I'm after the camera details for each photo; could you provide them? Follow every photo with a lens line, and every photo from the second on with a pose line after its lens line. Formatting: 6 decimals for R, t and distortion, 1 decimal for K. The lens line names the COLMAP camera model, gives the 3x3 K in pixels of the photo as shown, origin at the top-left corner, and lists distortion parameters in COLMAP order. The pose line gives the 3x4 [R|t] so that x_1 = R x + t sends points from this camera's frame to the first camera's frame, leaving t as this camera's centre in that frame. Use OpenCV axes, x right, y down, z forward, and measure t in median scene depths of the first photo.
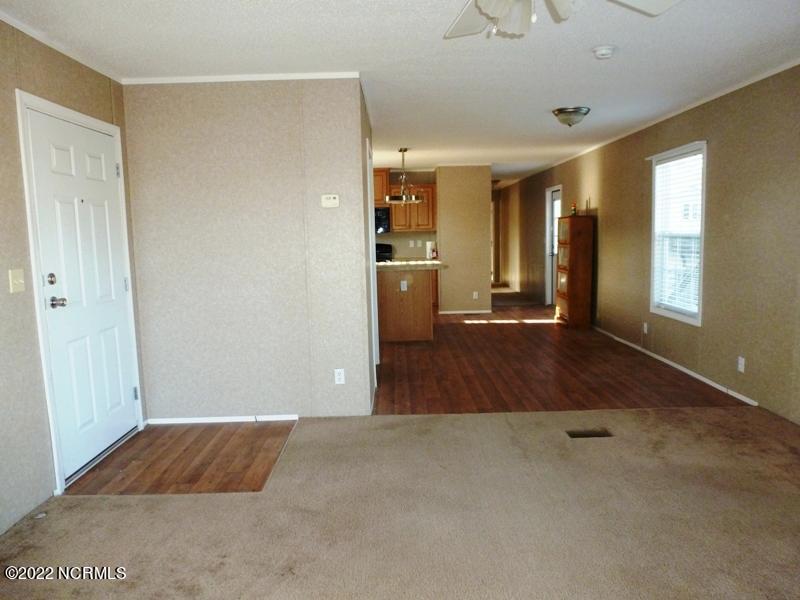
lens RADIAL K [[575.4, 0, 400.0], [0, 575.4, 300.0], [0, 0, 1]] dist [-0.022261, 0.003149]
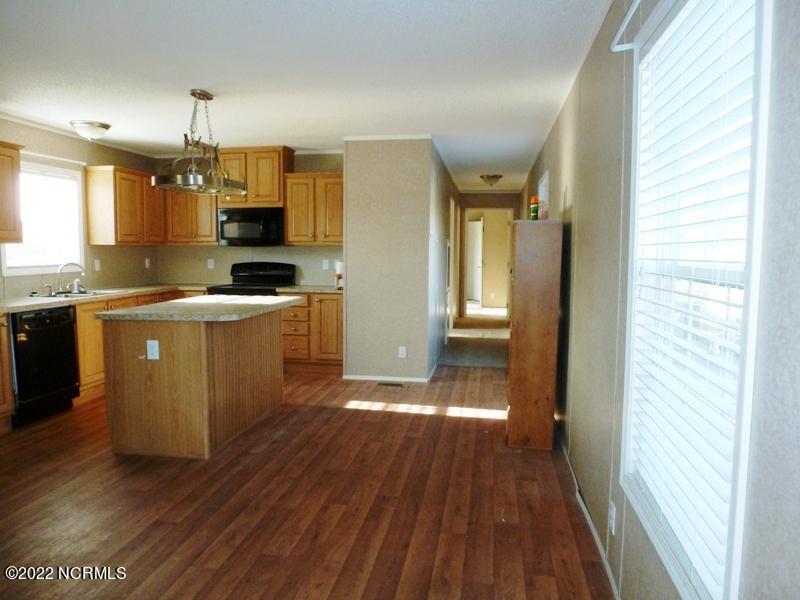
lens RADIAL K [[580.7, 0, 400.0], [0, 580.7, 300.0], [0, 0, 1]] dist [-0.044345, 0.005327]
pose [[0.987612, 0.039736, -0.151799, 0.243083], [-0.043872, 0.998749, -0.023993, -0.053926], [0.150656, 0.030356, 0.988120, 0.433687]]
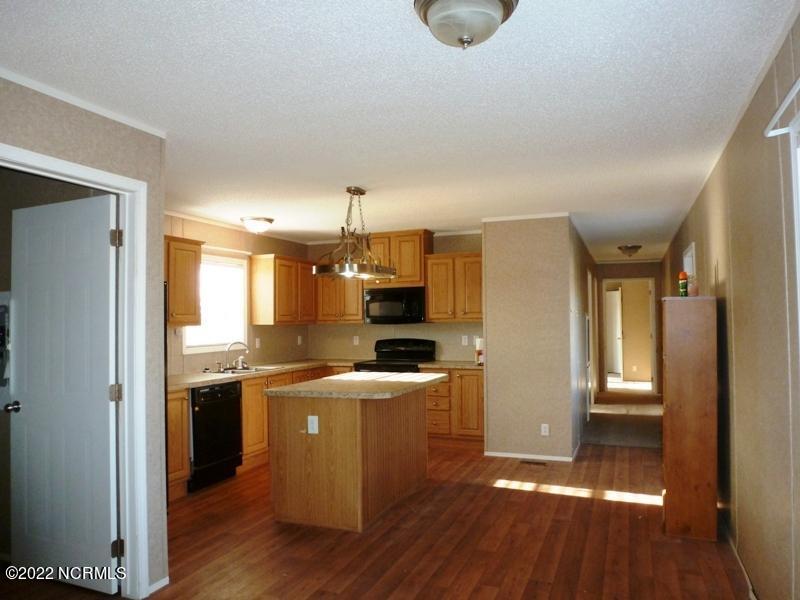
lens RADIAL K [[579.4, 0, 402.1], [0, 579.4, 304.4], [0, 0, 1]] dist [-0.039261, 0.002273]
pose [[0.930851, 0.000031, -0.365399, 0.235217], [-0.050021, 0.990597, -0.127343, -0.059277], [0.361959, 0.136815, 0.922099, 0.414445]]
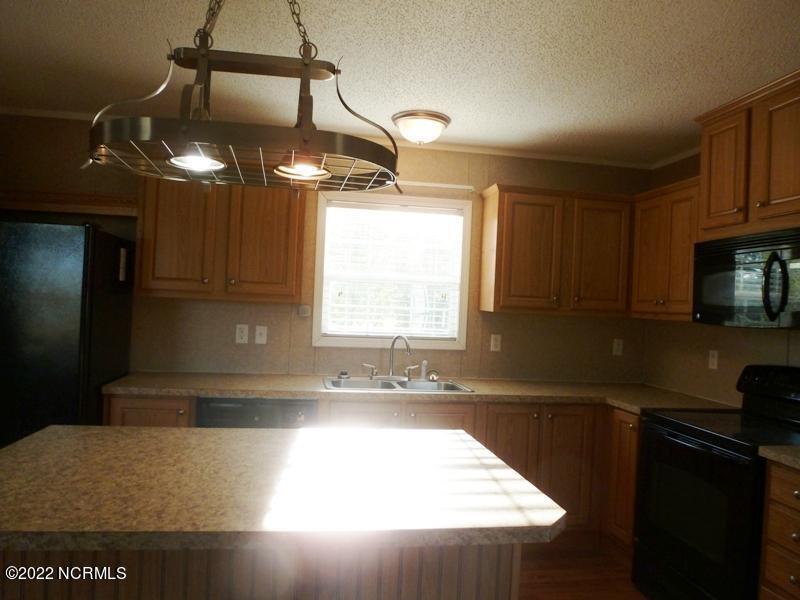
lens RADIAL K [[580.7, 0, 400.0], [0, 580.7, 300.0], [0, 0, 1]] dist [-0.044345, 0.005327]
pose [[0.165046, 0.023884, -0.985997, 0.205211], [-0.163620, 0.986517, -0.003492, -0.116488], [0.972619, 0.161905, 0.166729, 0.914371]]
